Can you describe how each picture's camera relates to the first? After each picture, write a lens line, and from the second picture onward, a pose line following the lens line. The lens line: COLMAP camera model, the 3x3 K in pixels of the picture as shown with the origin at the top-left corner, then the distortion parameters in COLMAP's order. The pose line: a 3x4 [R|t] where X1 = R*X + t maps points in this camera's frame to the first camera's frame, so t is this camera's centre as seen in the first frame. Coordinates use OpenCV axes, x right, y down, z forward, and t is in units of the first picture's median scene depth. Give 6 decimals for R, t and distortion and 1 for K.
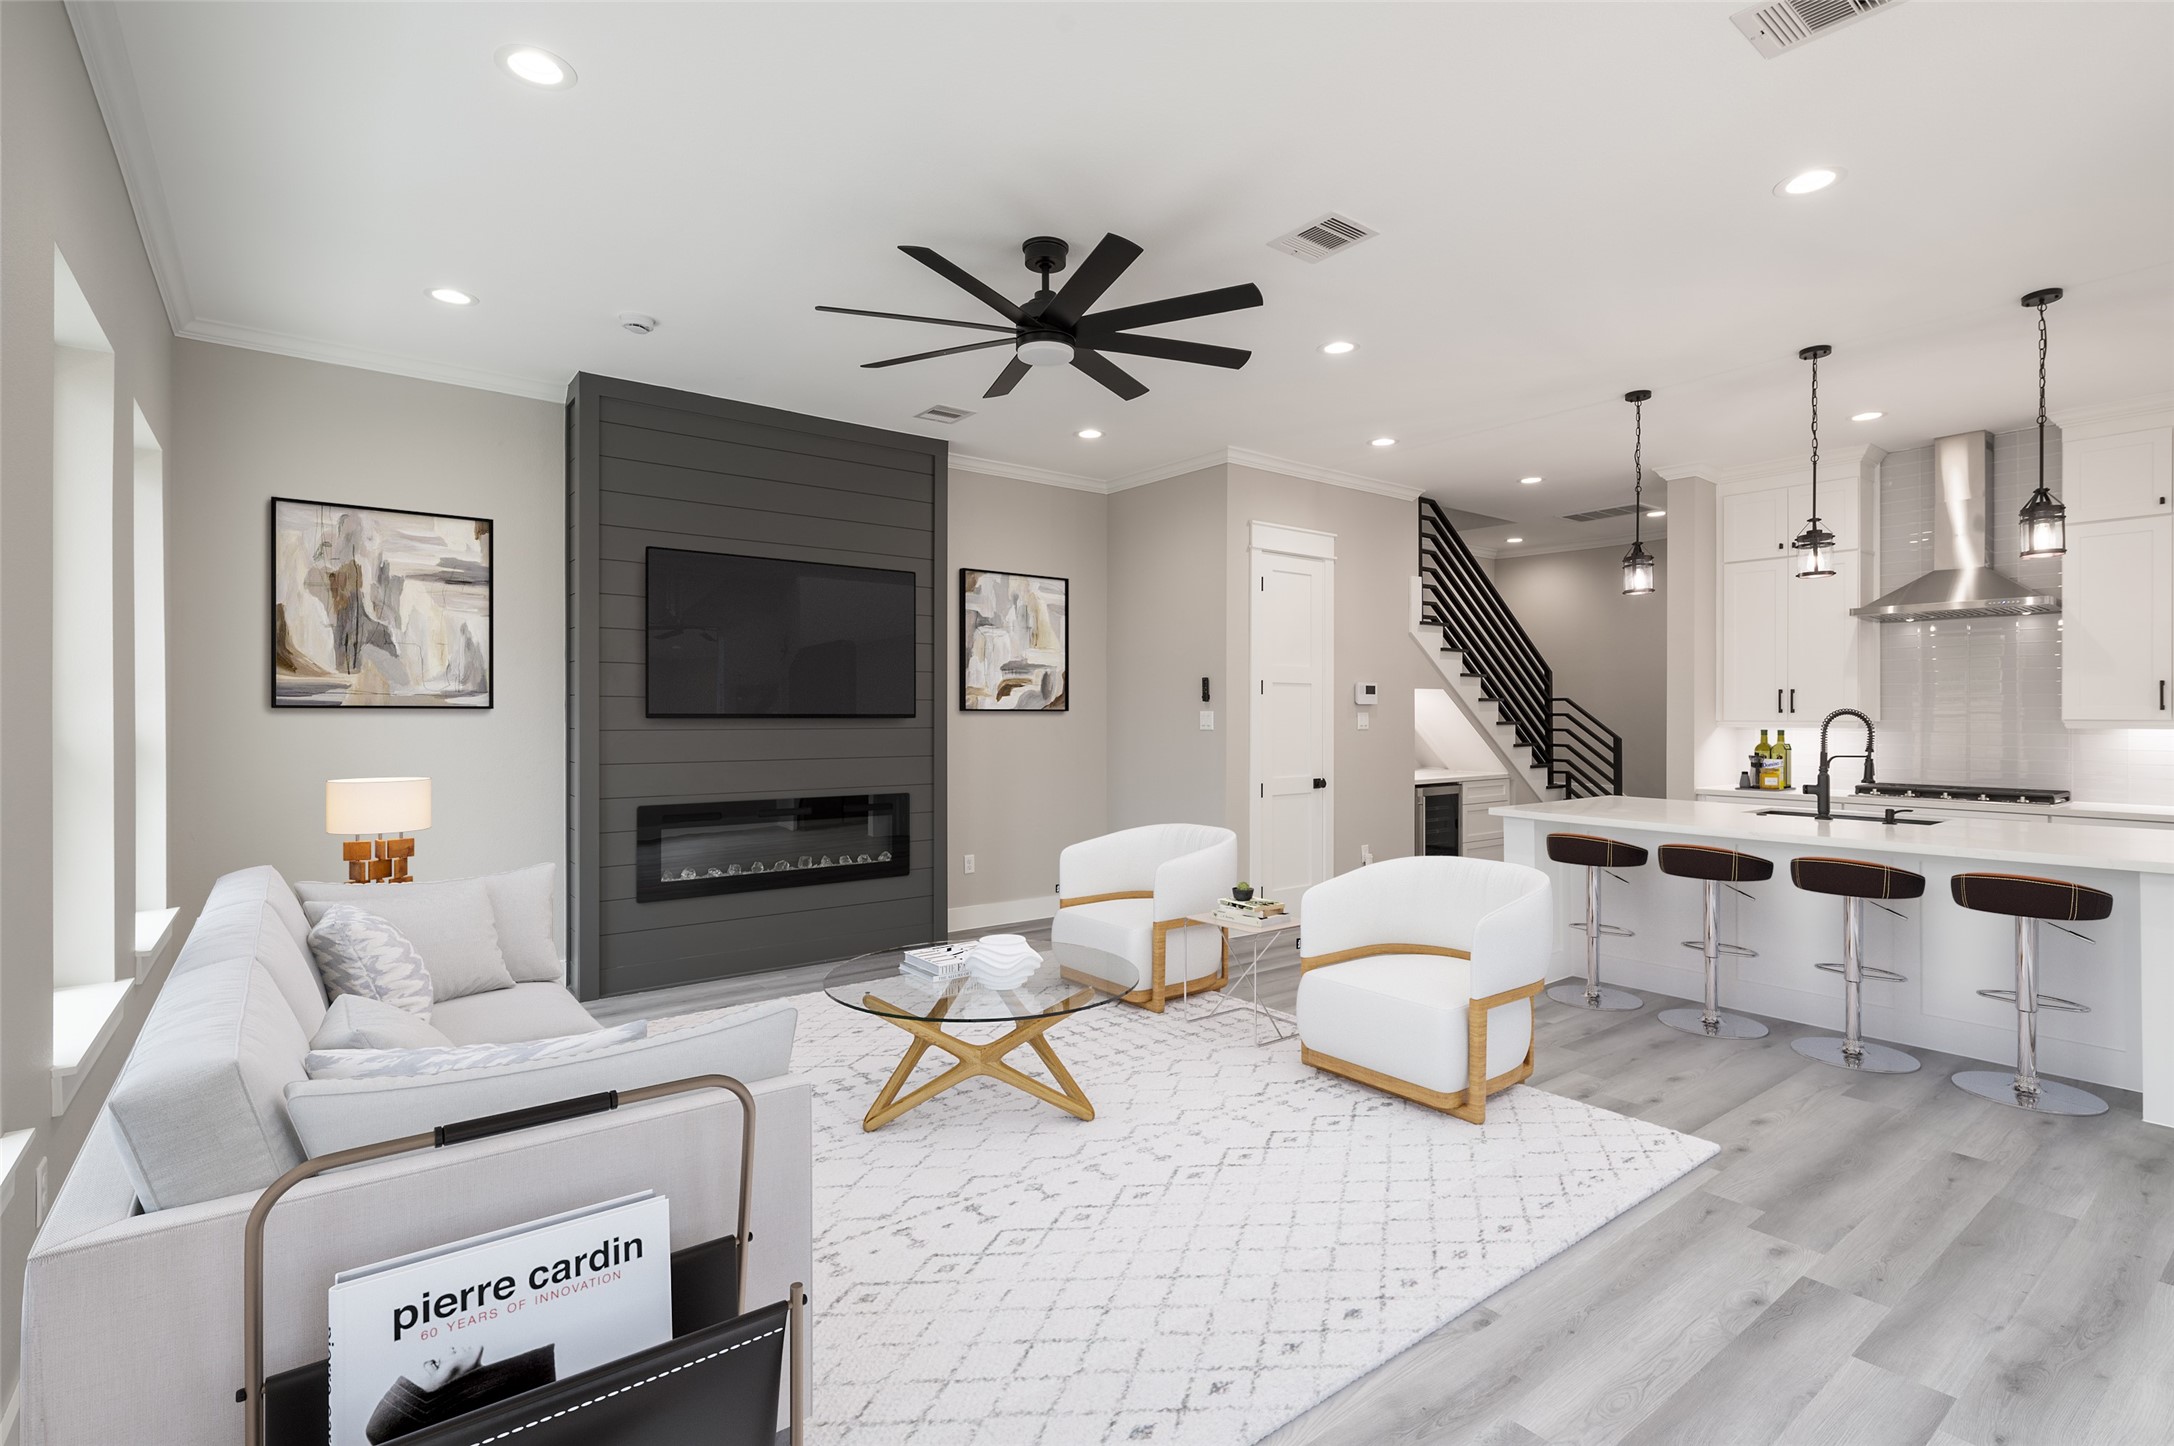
lens RADIAL K [[1014.6, 0, 1096.1], [0, 1014.6, 717.4], [0, 0, 1]] dist [0.007292, -0.000022]
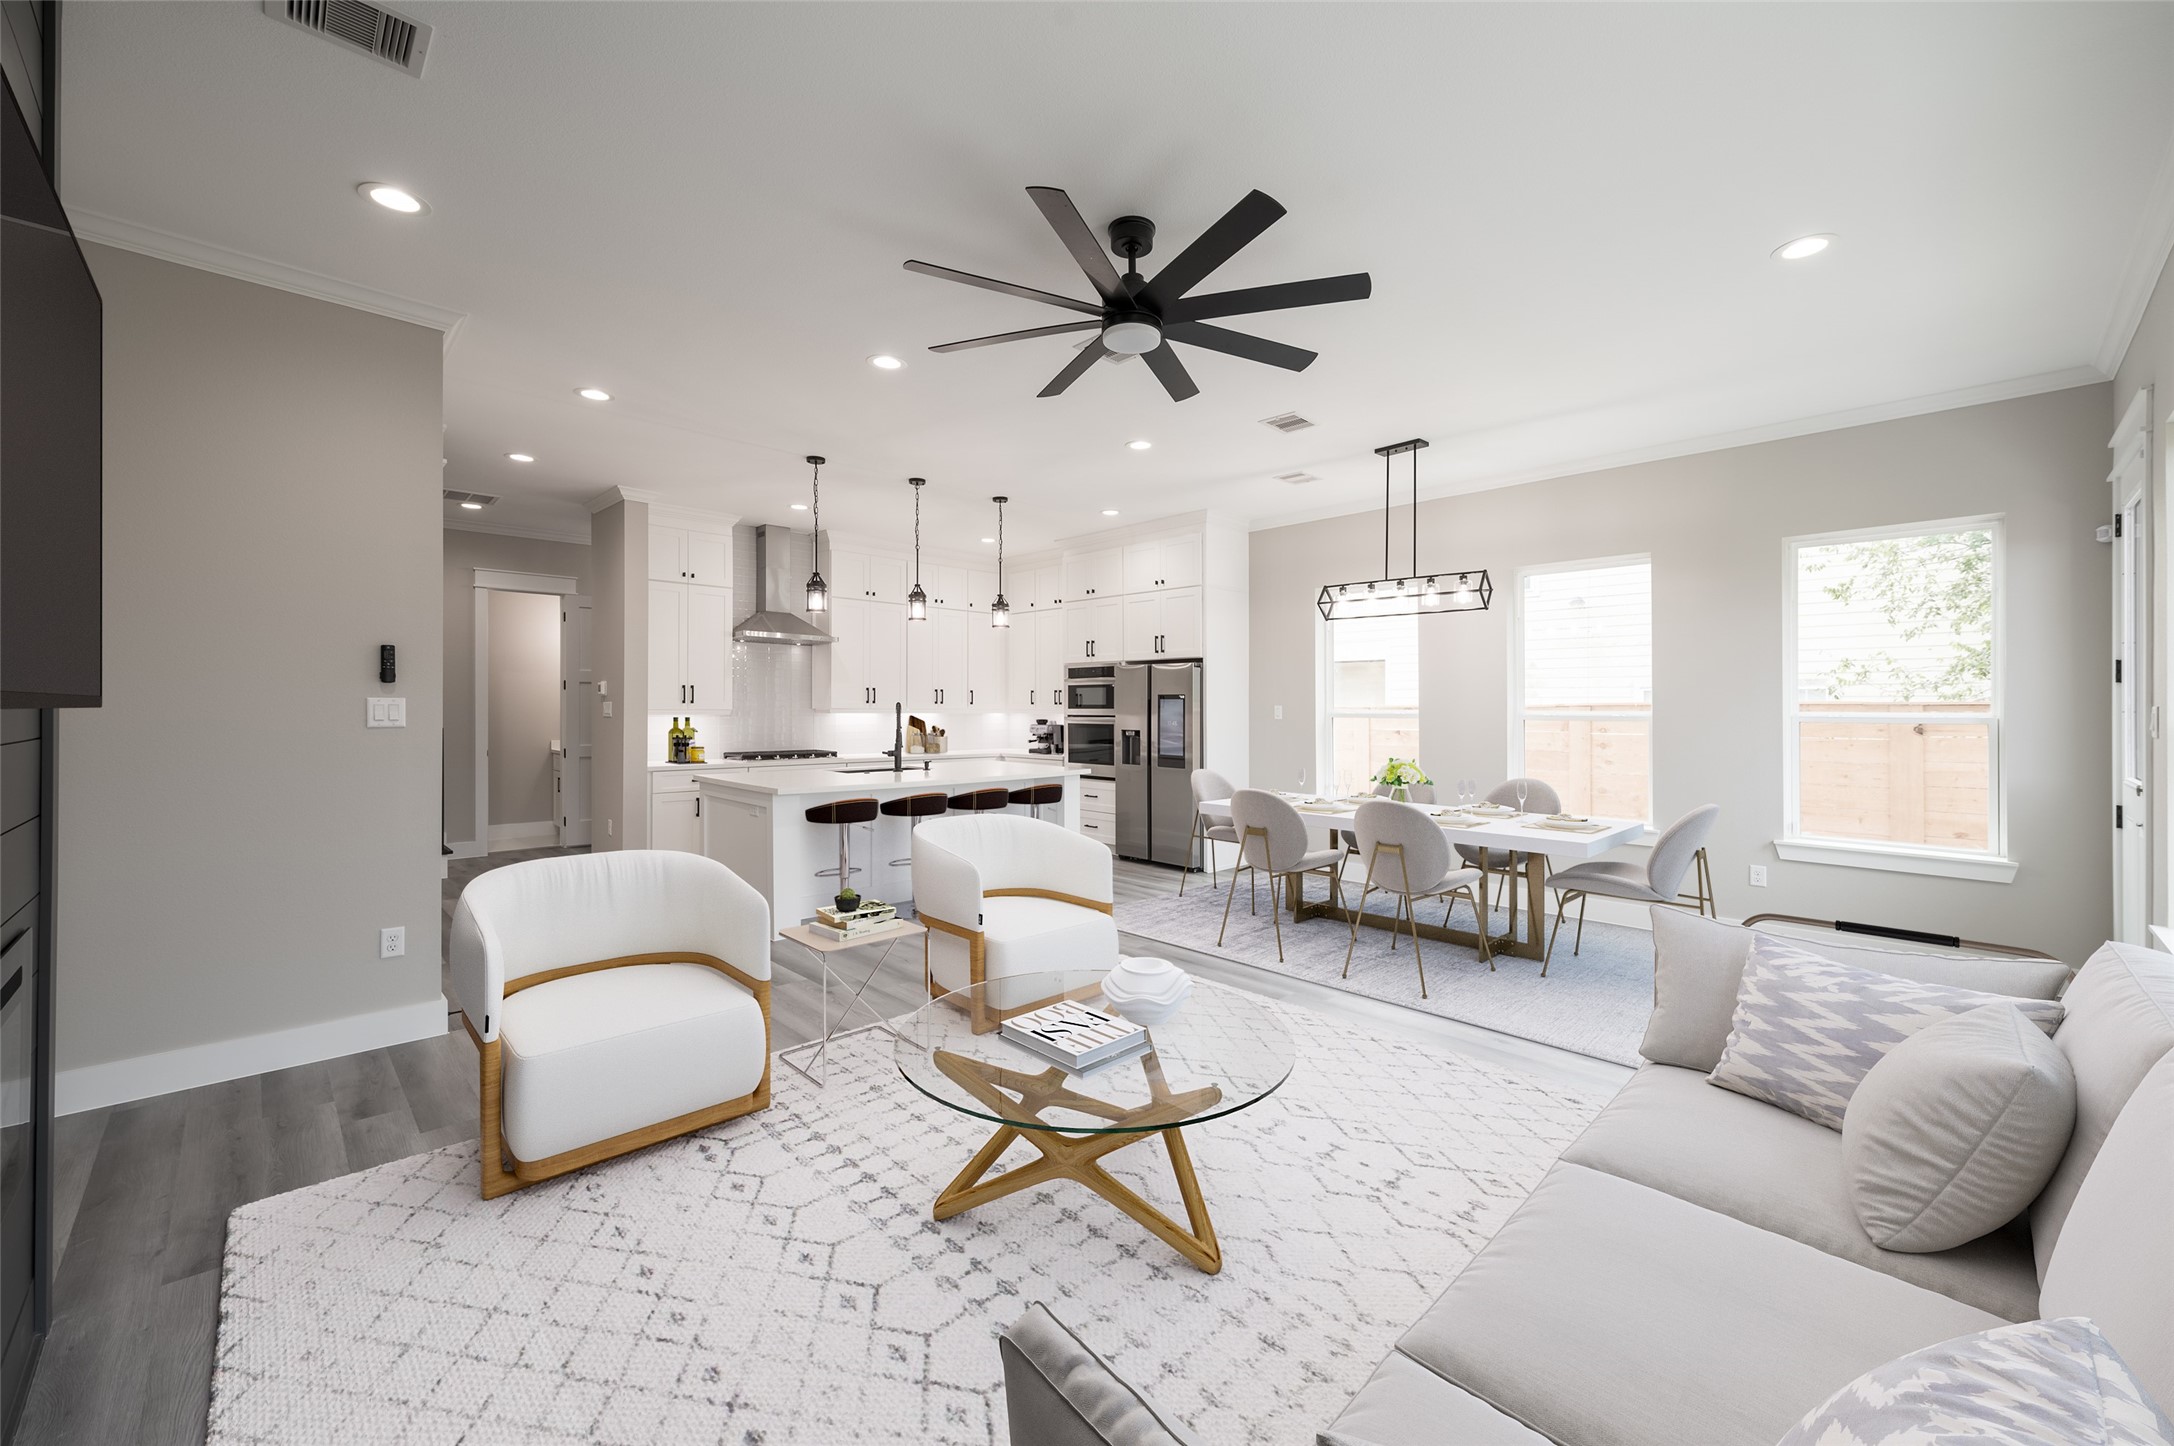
lens RADIAL K [[821.4, 0, 1074.4], [0, 821.4, 674.3], [0, 0, 1]] dist [0.001638, -0.000054]
pose [[-0.090467, 0.038066, 0.995172, -0.347450], [-0.002185, 0.999259, -0.038421, -0.002293], [-0.995897, -0.005651, -0.090316, 0.513108]]
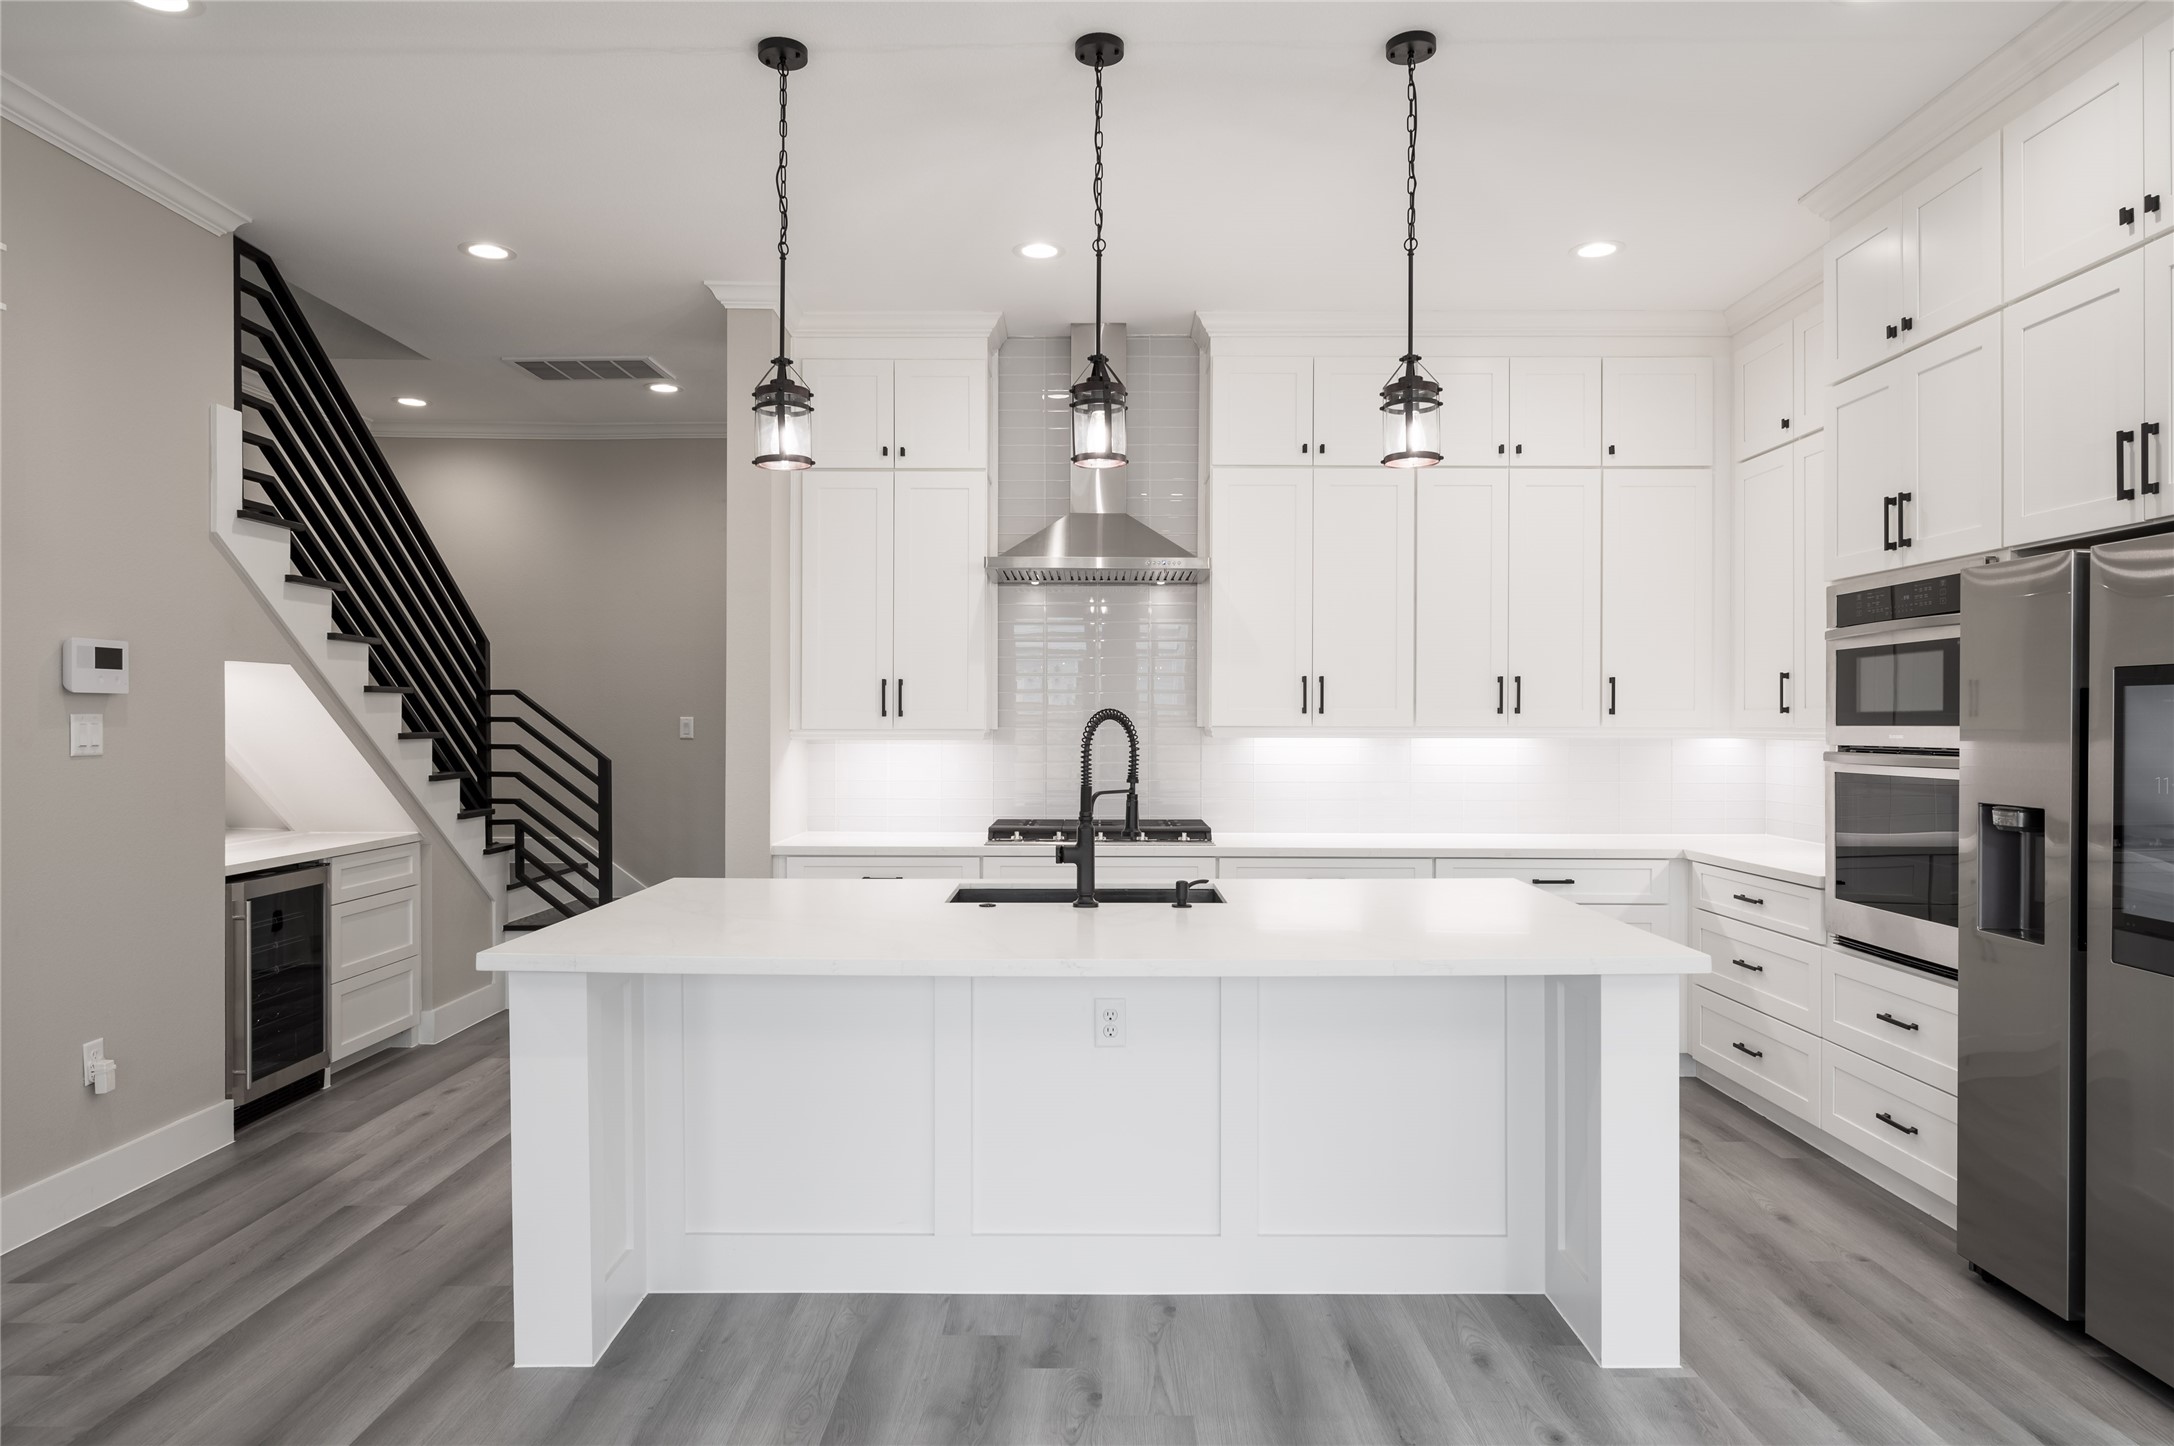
lens RADIAL K [[1345.1, 0, 1087.9], [0, 1345.1, 722.4], [0, 0, 1]] dist [-0.008327, -0.001396]
pose [[0.616129, -0.001950, 0.787643, 0.083278], [0.002254, 0.999997, 0.000713, -0.000846], [-0.787642, 0.001335, 0.616132, 0.335584]]
